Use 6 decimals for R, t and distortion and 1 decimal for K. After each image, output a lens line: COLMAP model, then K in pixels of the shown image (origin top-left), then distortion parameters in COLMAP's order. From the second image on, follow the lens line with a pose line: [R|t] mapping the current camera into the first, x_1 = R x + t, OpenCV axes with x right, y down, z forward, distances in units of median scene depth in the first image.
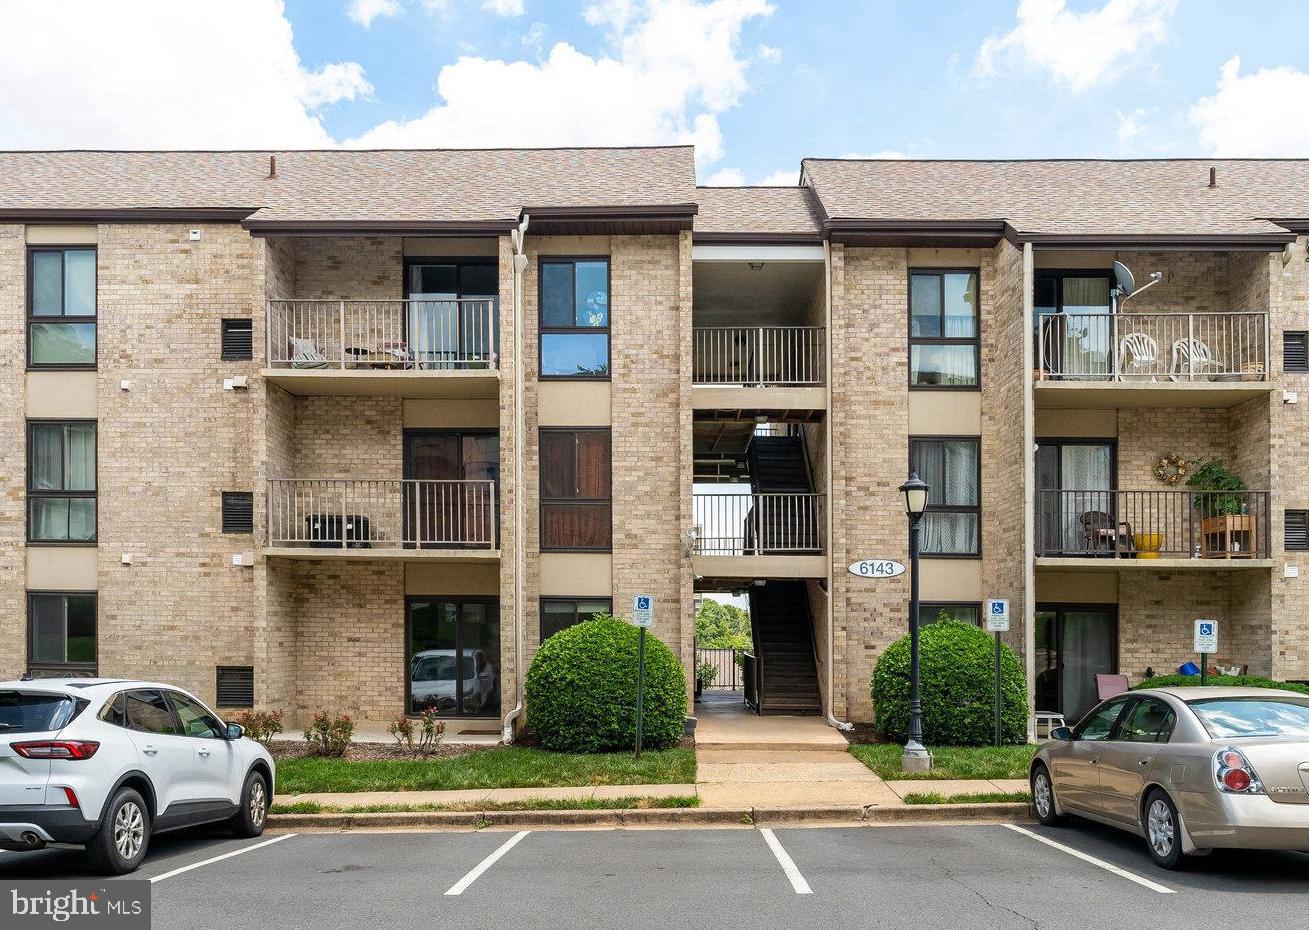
lens RADIAL K [[1078.5, 0, 661.6], [0, 1078.5, 643.7], [0, 0, 1]] dist [-0.033678, 0.032916]
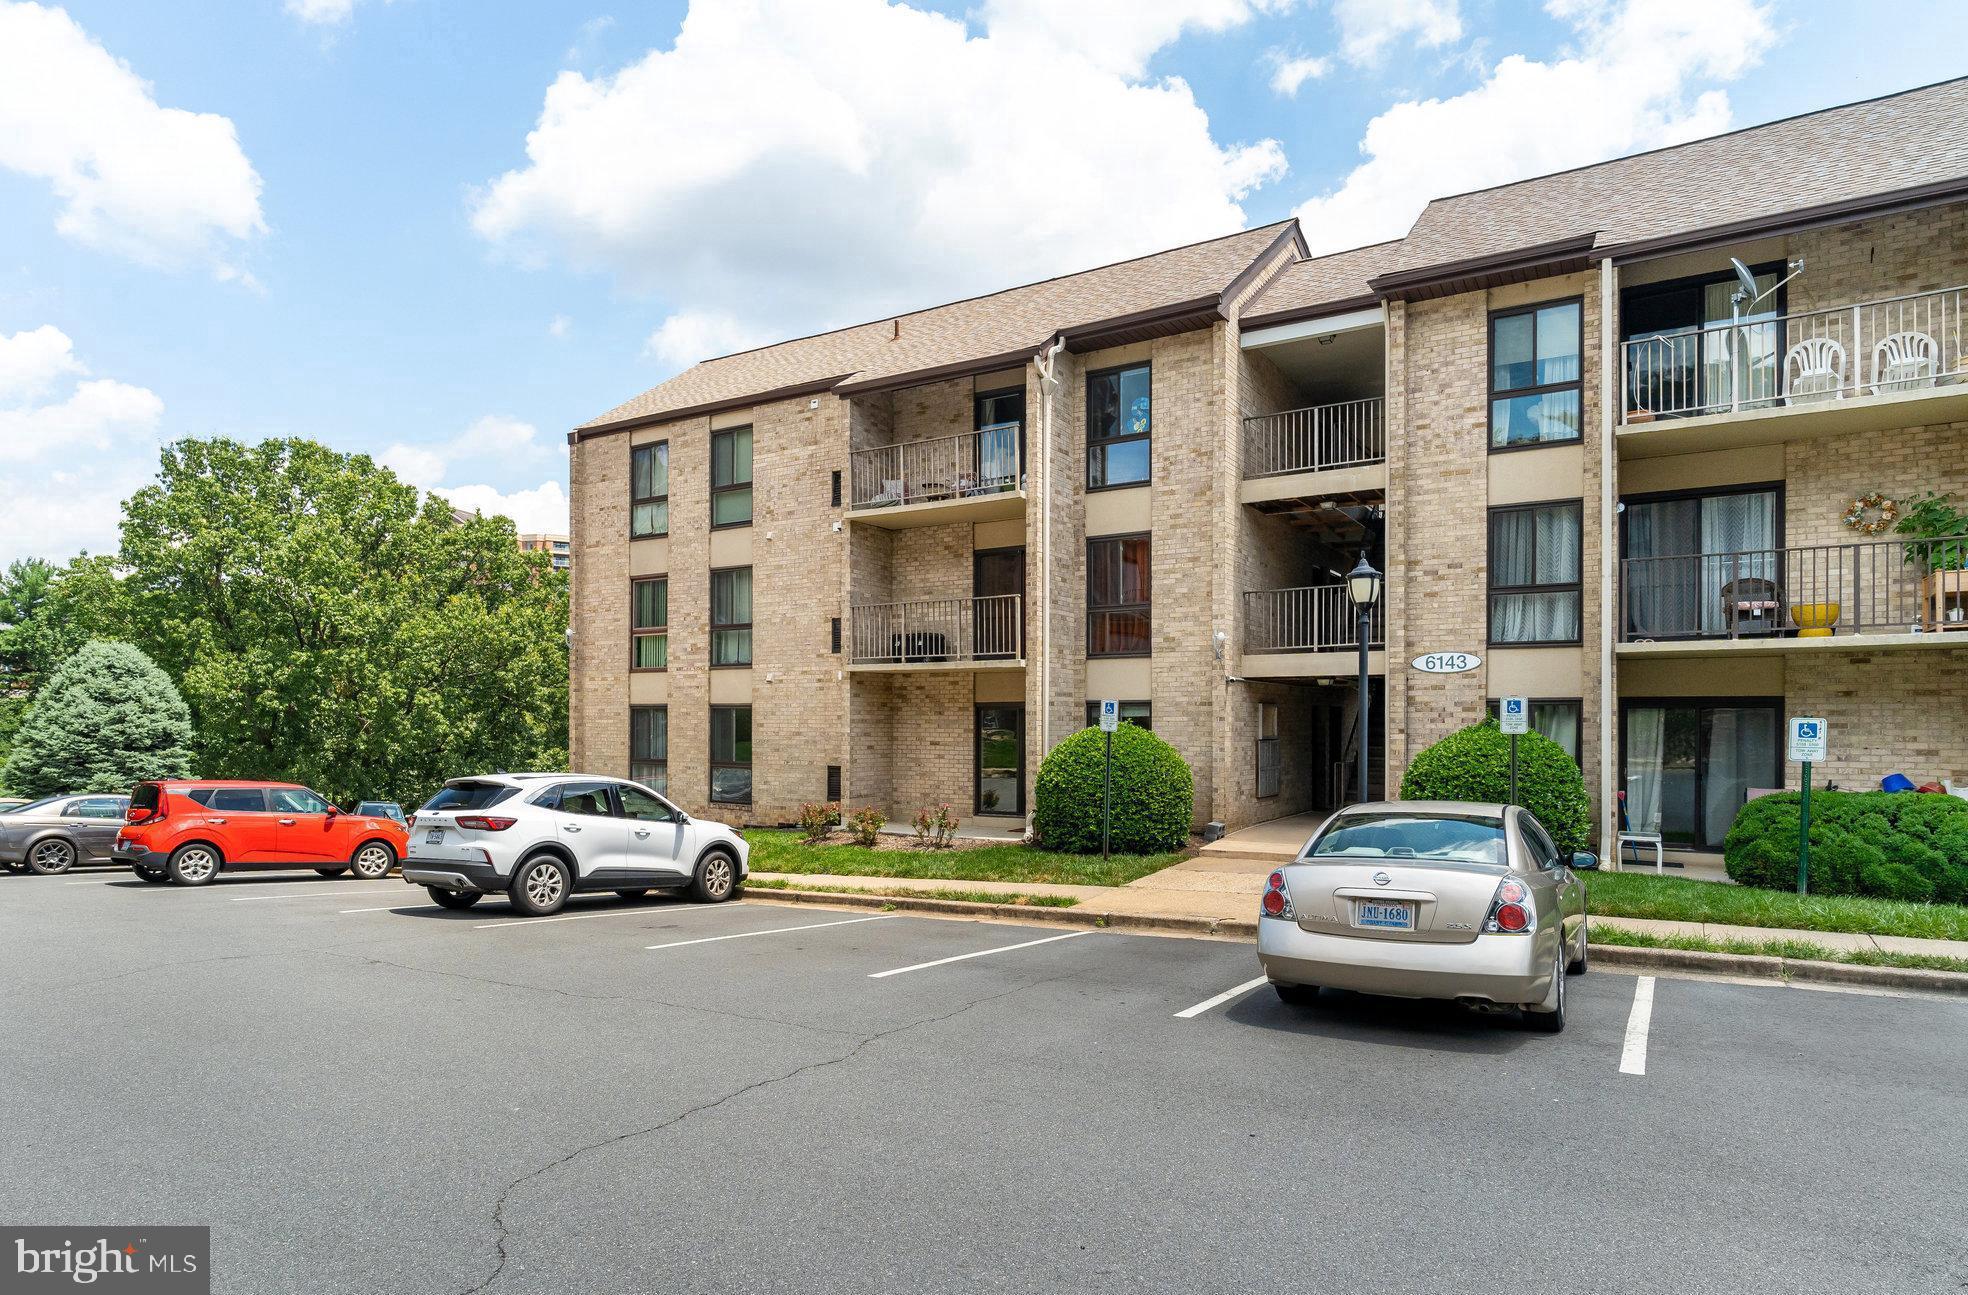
lens RADIAL K [[1120.7, 0, 990.9], [0, 1120.7, 743.5], [0, 0, 1]] dist [-0.021290, 0.015596]
pose [[0.861689, 0.000013, -0.507437, 0.354079], [-0.000143, 1.000000, -0.000217, -0.003514], [0.507437, 0.000260, 0.861689, 0.026637]]
